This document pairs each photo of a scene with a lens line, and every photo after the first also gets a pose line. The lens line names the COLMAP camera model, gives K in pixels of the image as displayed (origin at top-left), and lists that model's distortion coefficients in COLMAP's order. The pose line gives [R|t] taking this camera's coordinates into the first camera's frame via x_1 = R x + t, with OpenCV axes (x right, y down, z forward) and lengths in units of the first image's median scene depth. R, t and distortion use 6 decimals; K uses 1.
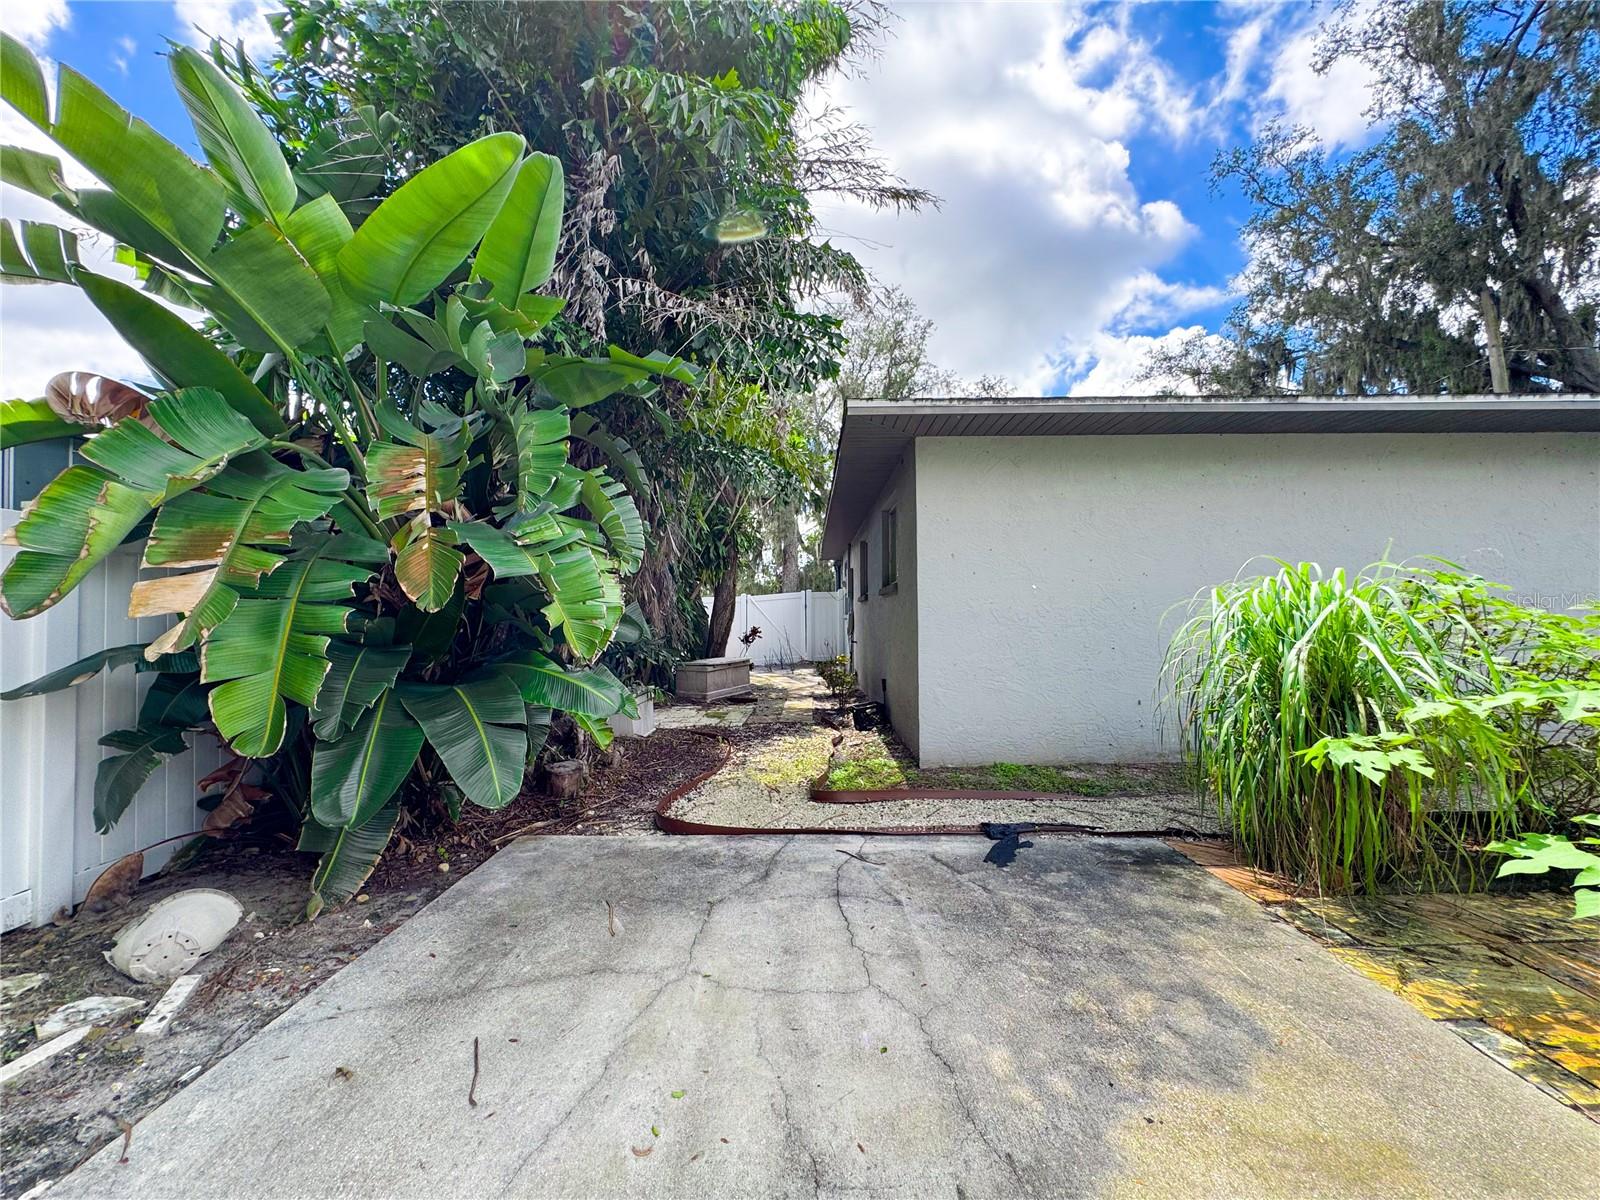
lens RADIAL K [[638.1, 0, 799.3], [0, 638.1, 603.6], [0, 0, 1]] dist [-0.005763, 0.000702]
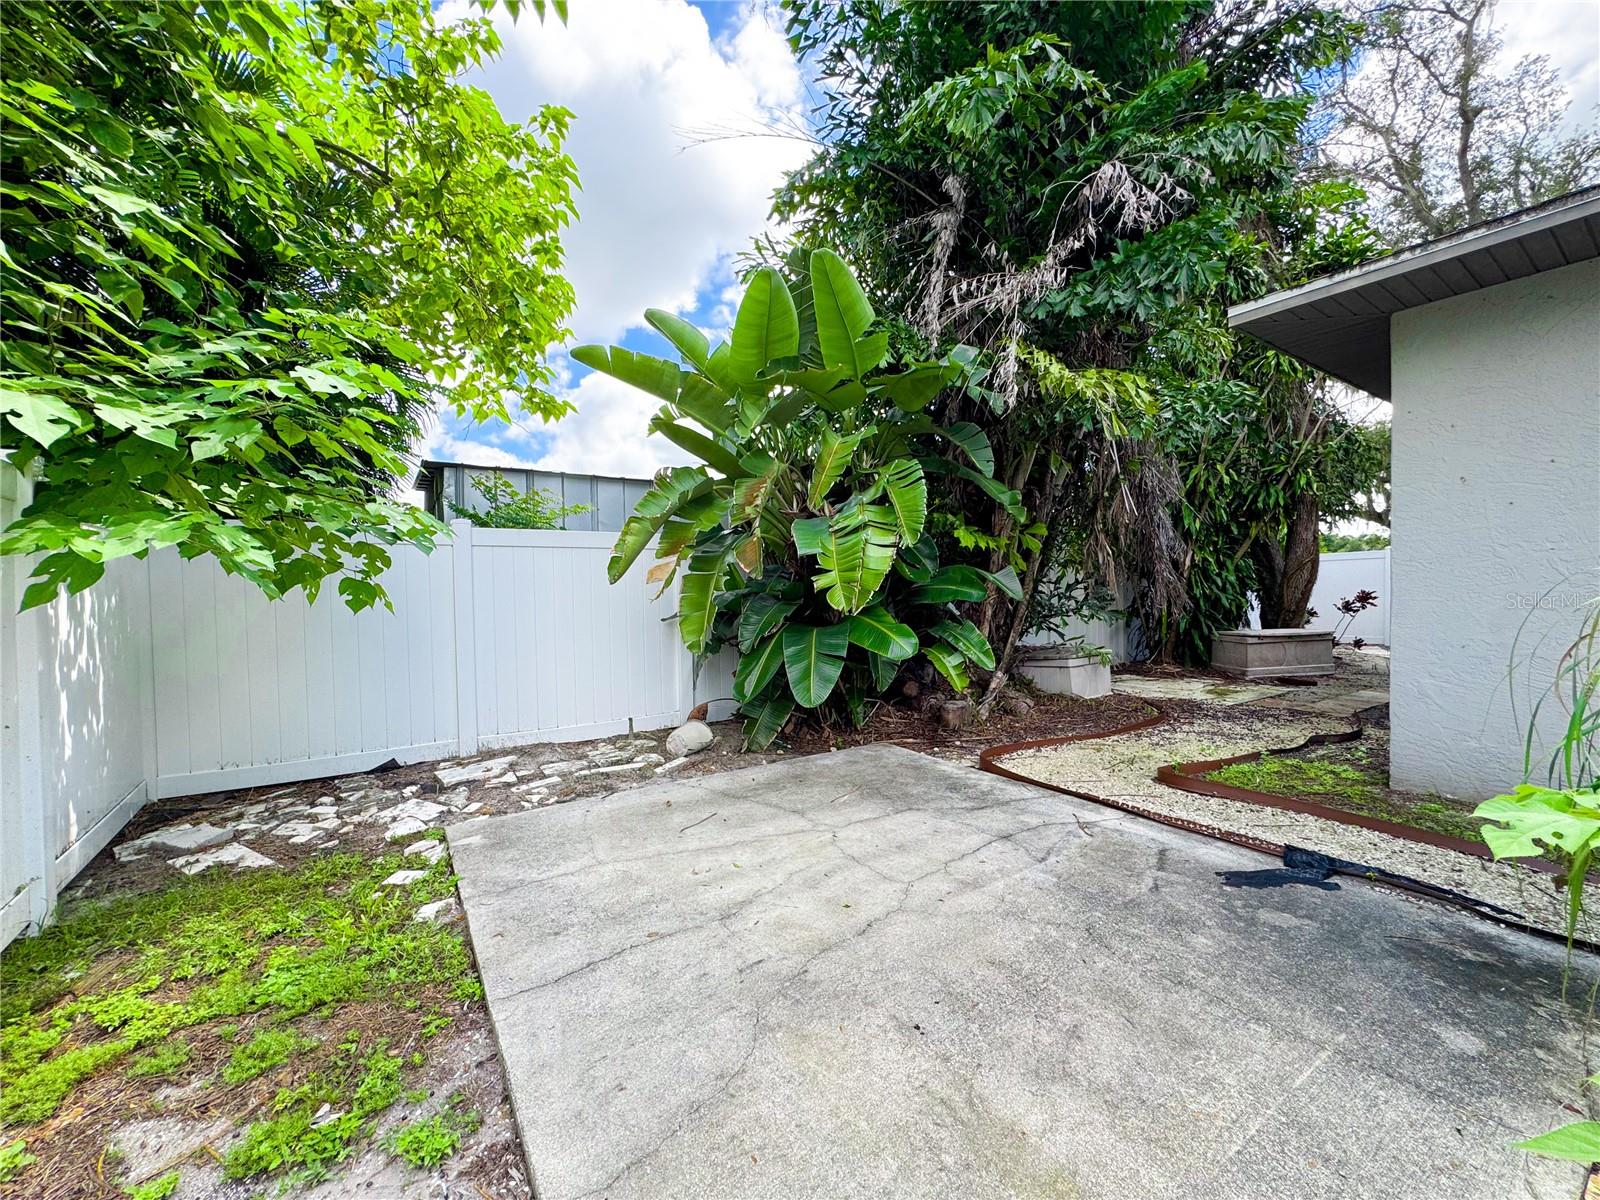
lens RADIAL K [[638.1, 0, 798.8], [0, 638.1, 606.5], [0, 0, 1]] dist [-0.005763, 0.000702]
pose [[0.564811, 0.022489, -0.824914, 0.494722], [0.027076, 0.998585, 0.045763, 0.007687], [0.824776, -0.048183, 0.563403, 0.086966]]
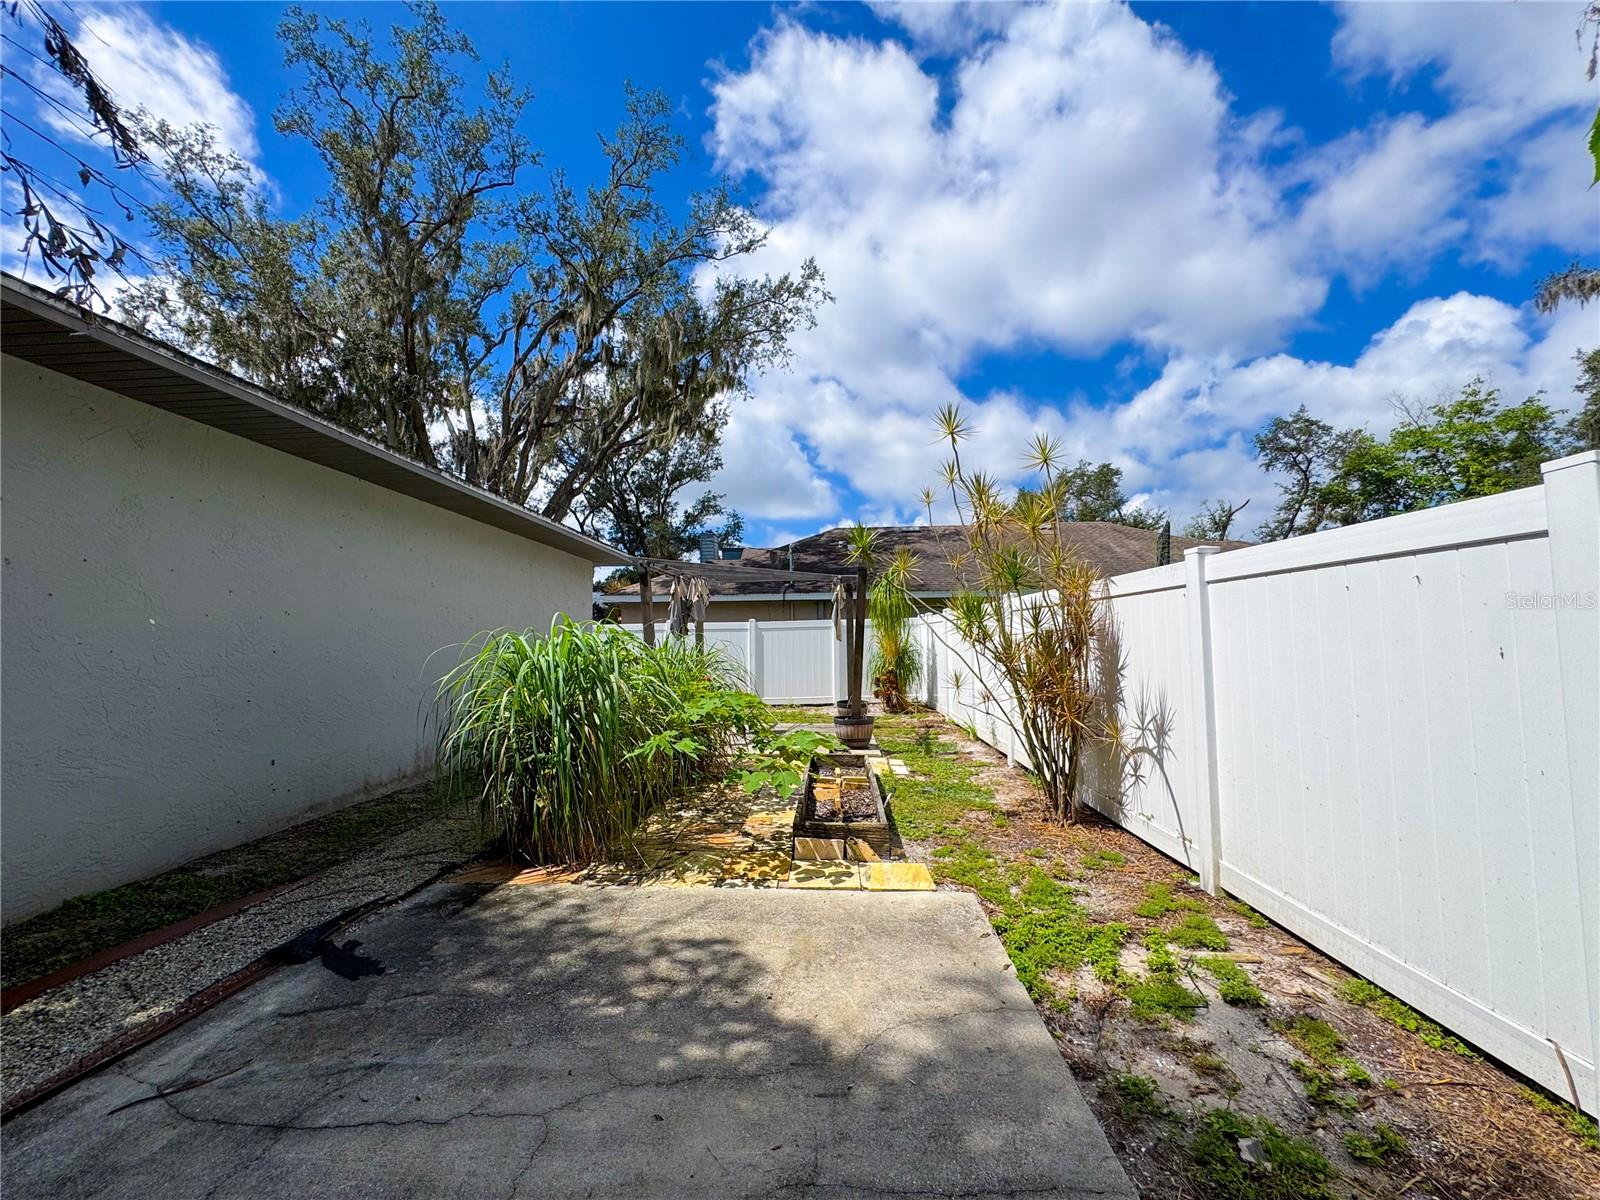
lens RADIAL K [[638.1, 0, 799.9], [0, 638.1, 607.9], [0, 0, 1]] dist [-0.005763, 0.000702]
pose [[0.043546, 0.067118, 0.996794, -0.373002], [-0.009990, 0.997720, -0.066744, -0.002689], [-0.999001, -0.007051, 0.044117, 0.320656]]
